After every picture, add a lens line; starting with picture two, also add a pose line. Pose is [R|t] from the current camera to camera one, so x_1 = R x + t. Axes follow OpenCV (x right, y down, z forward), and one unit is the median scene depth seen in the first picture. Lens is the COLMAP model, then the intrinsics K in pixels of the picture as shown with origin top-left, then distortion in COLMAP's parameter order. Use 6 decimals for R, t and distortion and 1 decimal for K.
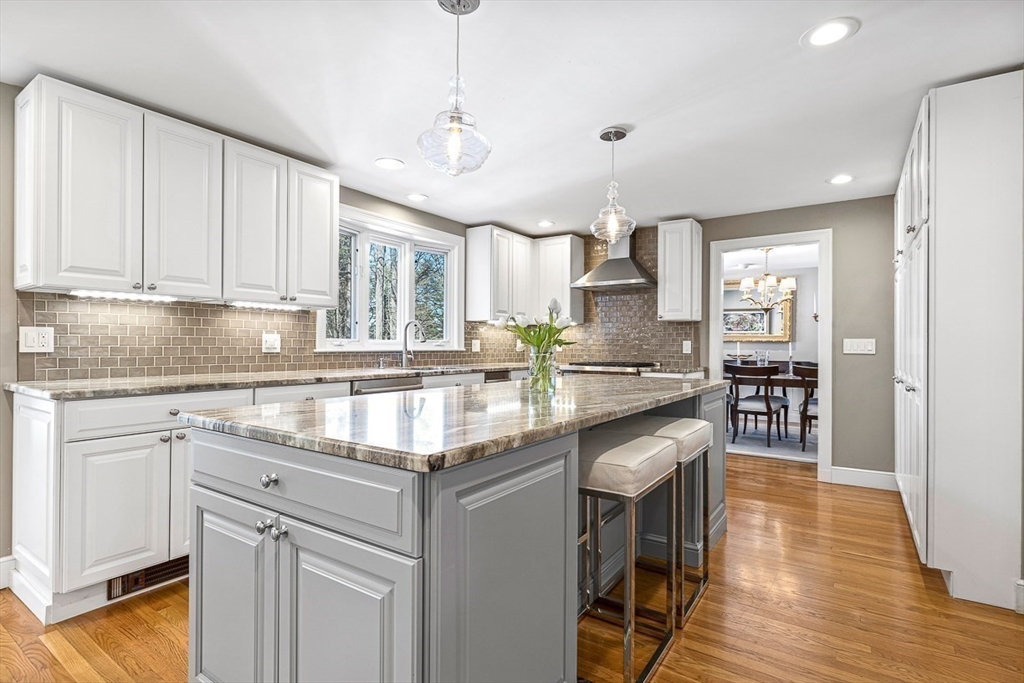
lens RADIAL K [[504.6, 0, 512.0], [0, 504.6, 341.5], [0, 0, 1]] dist [-0.000533, -0.000174]
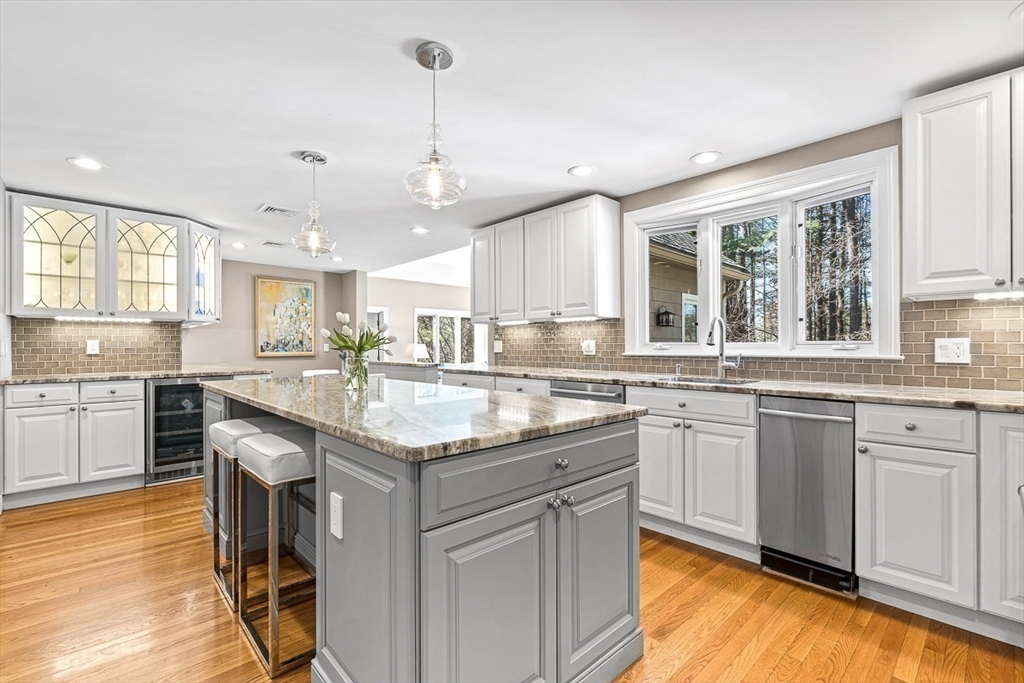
lens RADIAL K [[457.3, 0, 517.3], [0, 457.3, 342.9], [0, 0, 1]] dist [-0.000056, -0.000013]
pose [[-0.203460, -0.013375, -0.978992, 0.672285], [0.008278, 0.999847, -0.015380, 0.007627], [0.979048, -0.011233, -0.203318, 1.042118]]
